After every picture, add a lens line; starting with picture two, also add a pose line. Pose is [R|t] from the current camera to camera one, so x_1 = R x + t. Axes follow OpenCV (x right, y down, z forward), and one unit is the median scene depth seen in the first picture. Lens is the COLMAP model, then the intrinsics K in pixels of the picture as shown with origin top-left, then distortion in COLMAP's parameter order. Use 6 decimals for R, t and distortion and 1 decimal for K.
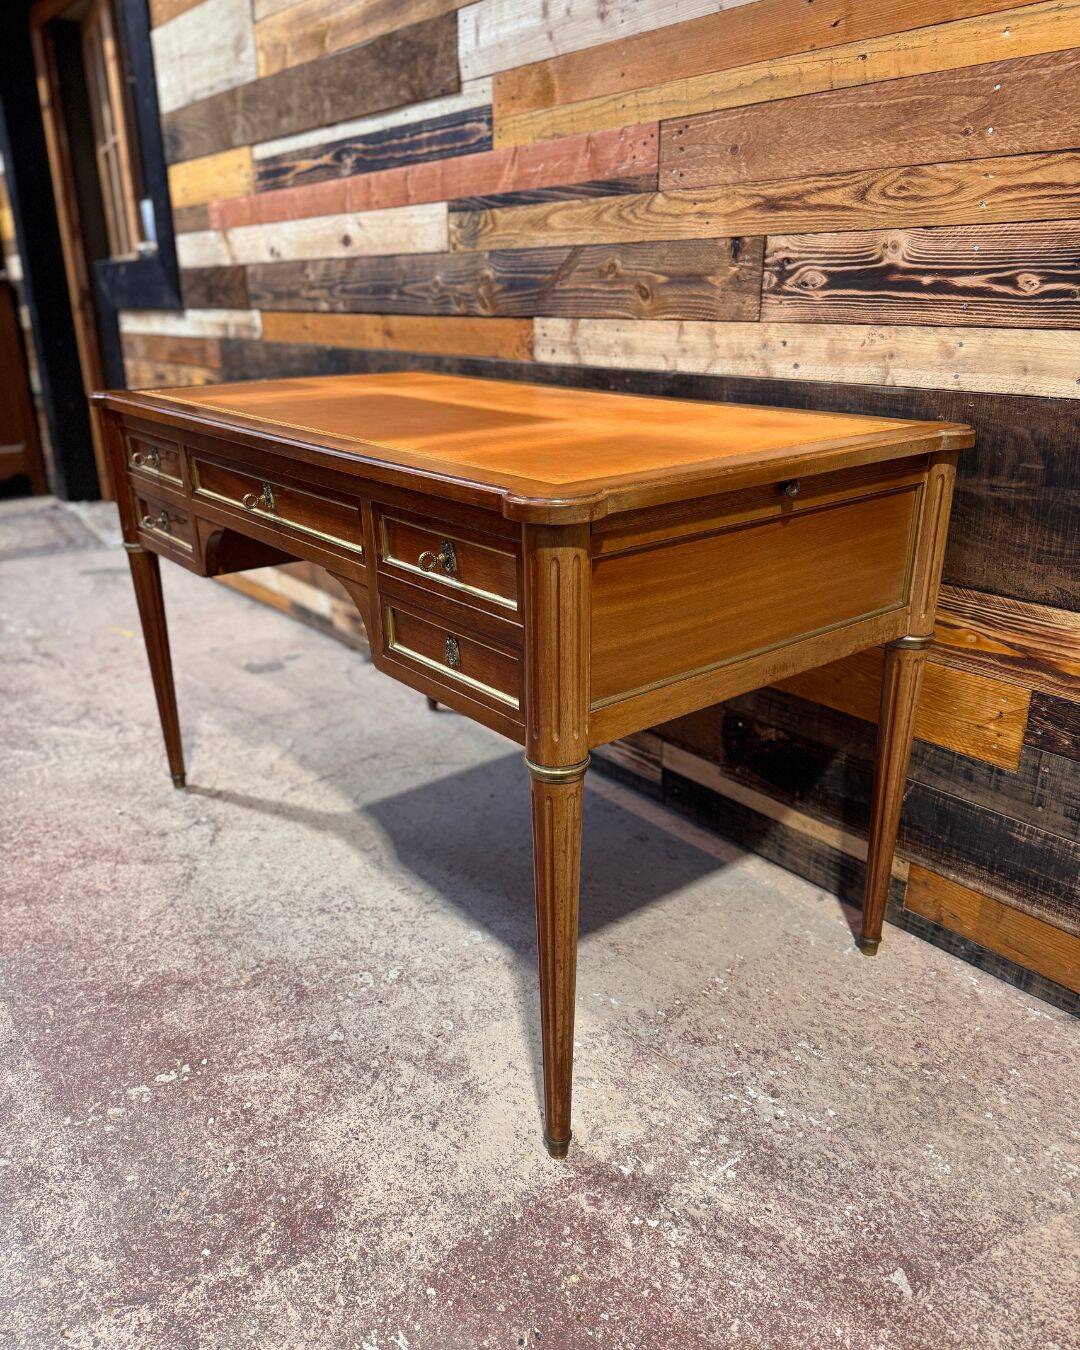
lens RADIAL K [[1024.5, 0, 541.4], [0, 1024.5, 677.0], [0, 0, 1]] dist [0.009068, -0.024975]
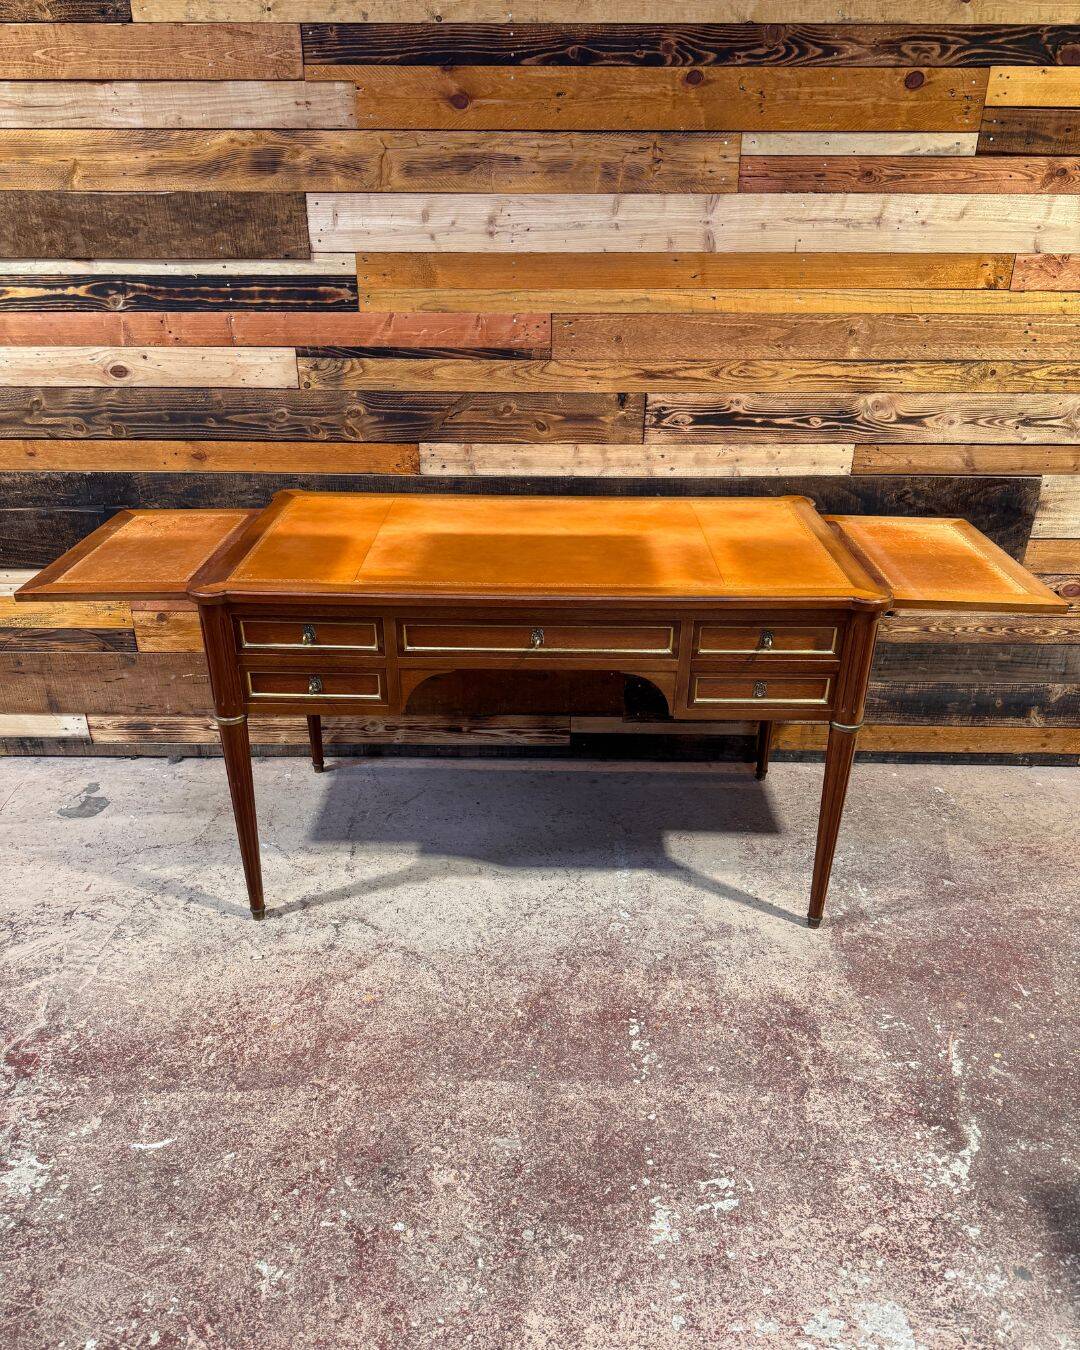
lens RADIAL K [[1011.2, 0, 539.0], [0, 1011.2, 673.9], [0, 0, 1]] dist [0.090199, -0.154889]
pose [[0.635465, -0.320213, 0.702601, -1.168163], [0.264353, 0.945186, 0.191678, -0.365863], [-0.725466, 0.063930, 0.685282, 0.049762]]
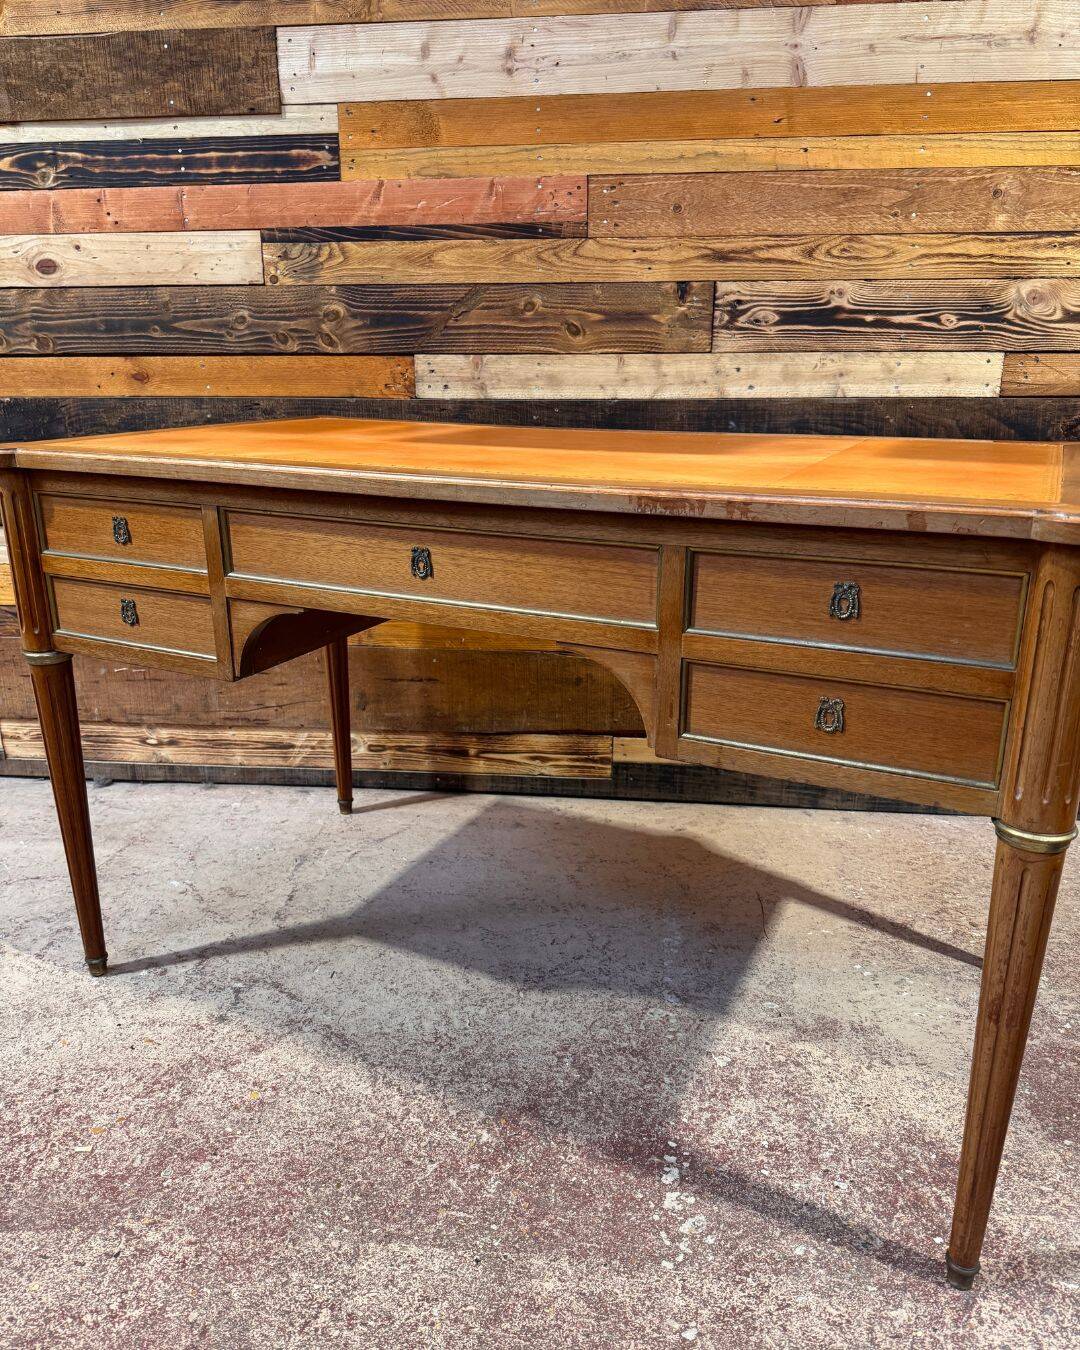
lens RADIAL K [[1020.2, 0, 541.8], [0, 1020.2, 673.1], [0, 0, 1]] dist [0.027652, -0.051227]
pose [[0.705405, -0.203094, 0.679085, -0.841952], [0.248385, 0.968148, 0.031532, -0.073295], [-0.663859, 0.146431, 0.733382, 0.321079]]
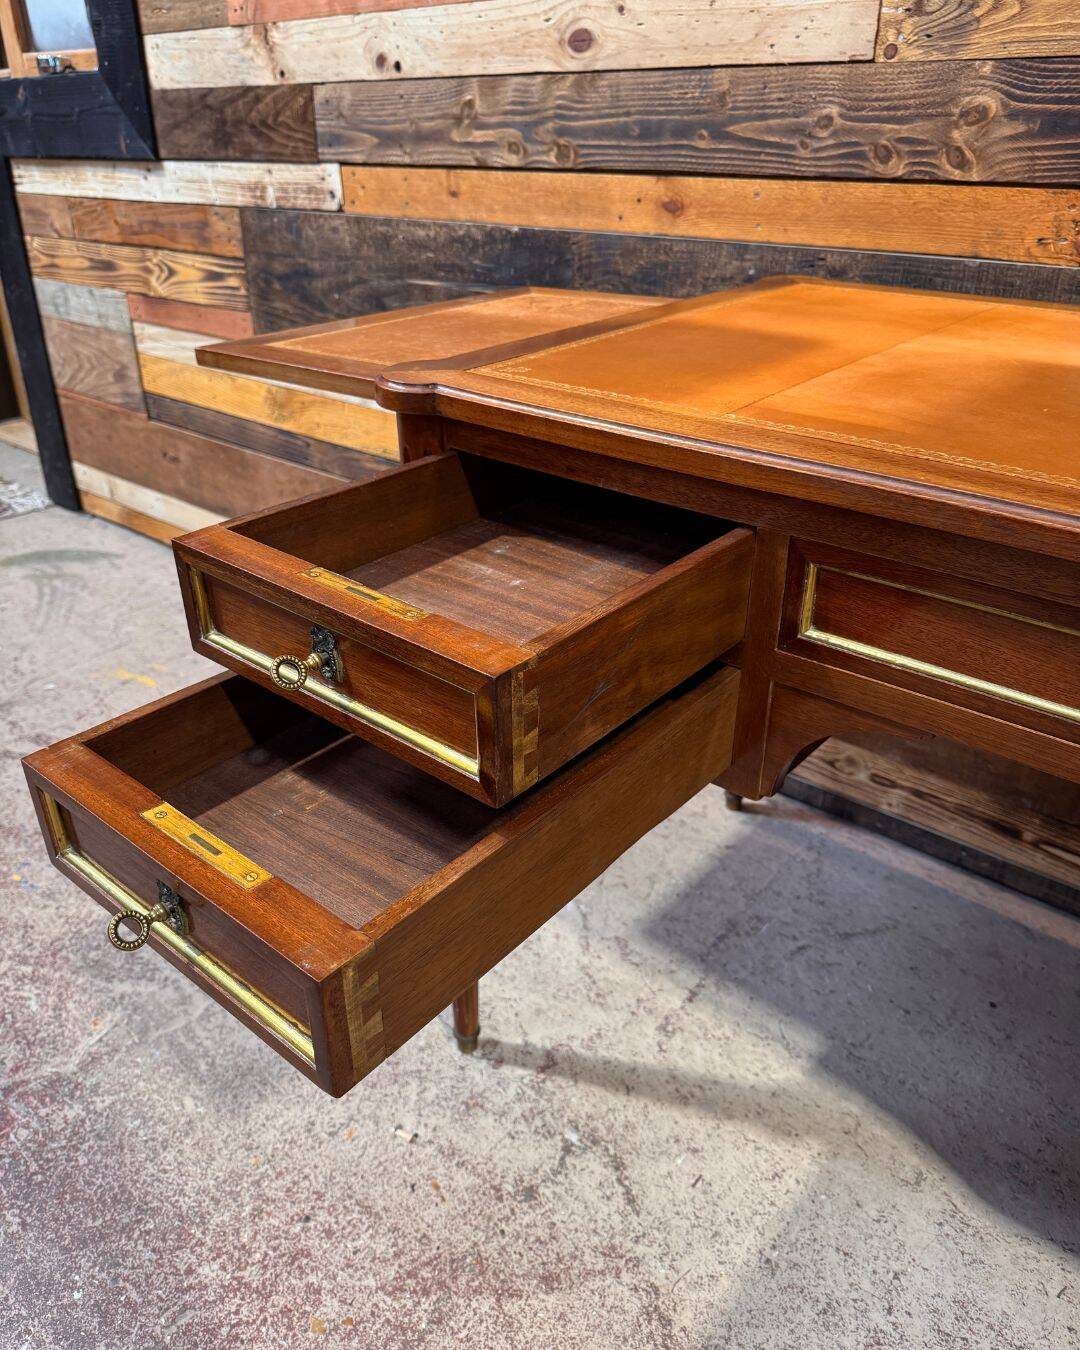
lens RADIAL K [[1024.5, 0, 528.8], [0, 1024.5, 673.8], [0, 0, 1]] dist [0.009068, -0.024975]
pose [[0.982050, -0.086805, 0.167461, -0.554265], [0.063956, 0.988460, 0.137315, -0.246645], [-0.177449, -0.124140, 0.976269, 0.637200]]
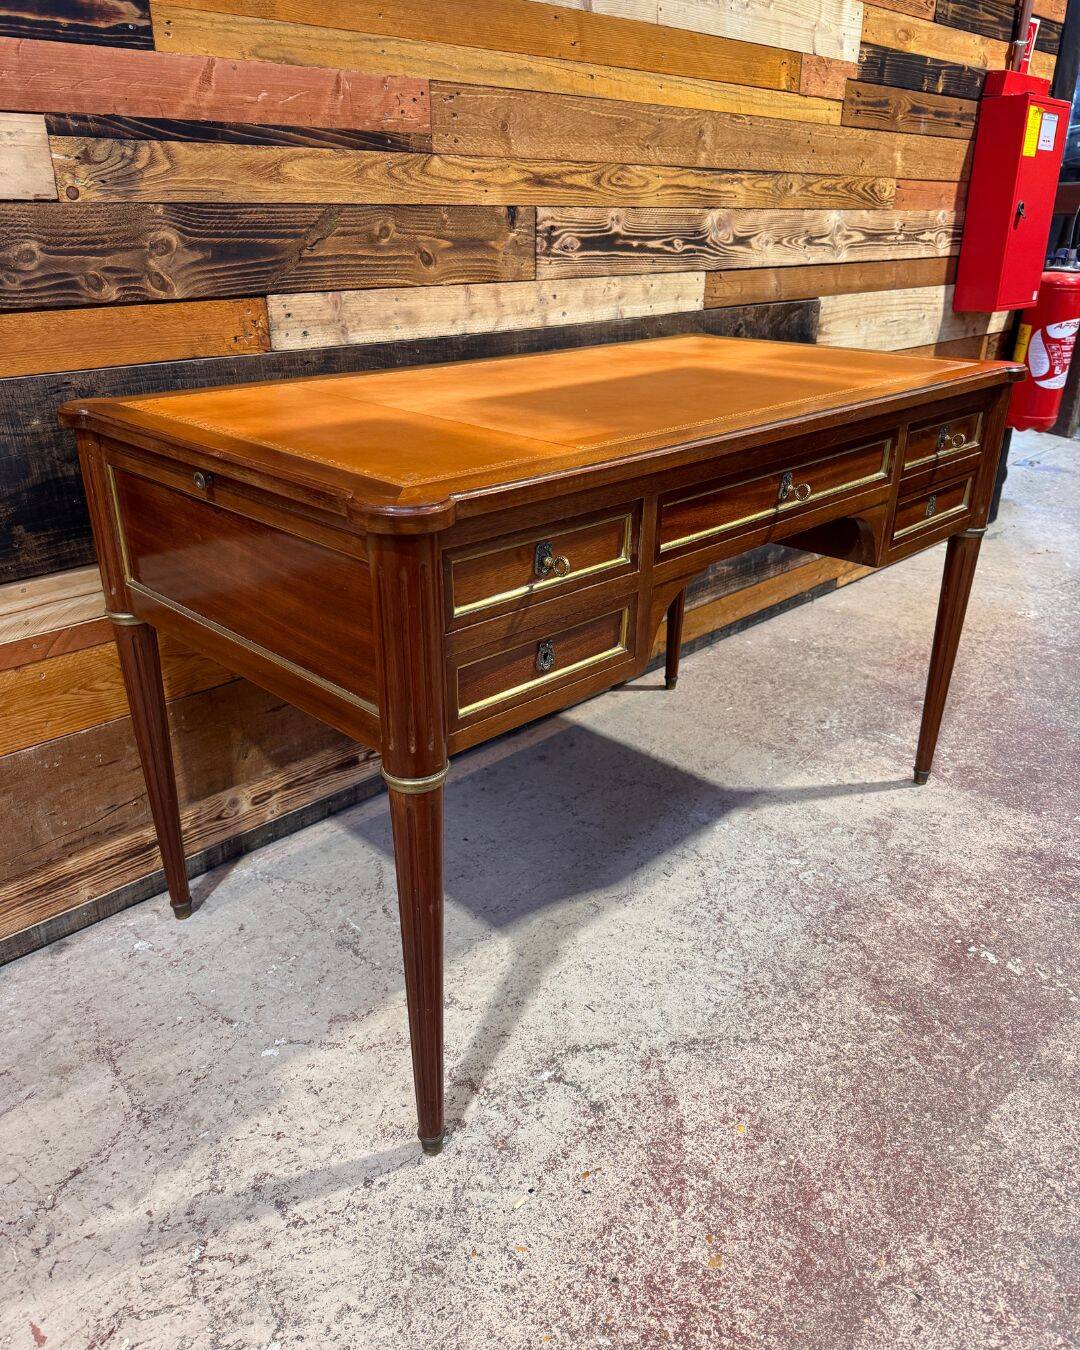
lens RADIAL K [[1024.5, 0, 542.6], [0, 1024.5, 673.6], [0, 0, 1]] dist [0.009068, -0.024975]
pose [[-0.109756, -0.396122, 0.911614, -1.085586], [0.353187, 0.841759, 0.408291, -0.459833], [-0.929092, 0.366782, 0.047517, 1.141292]]
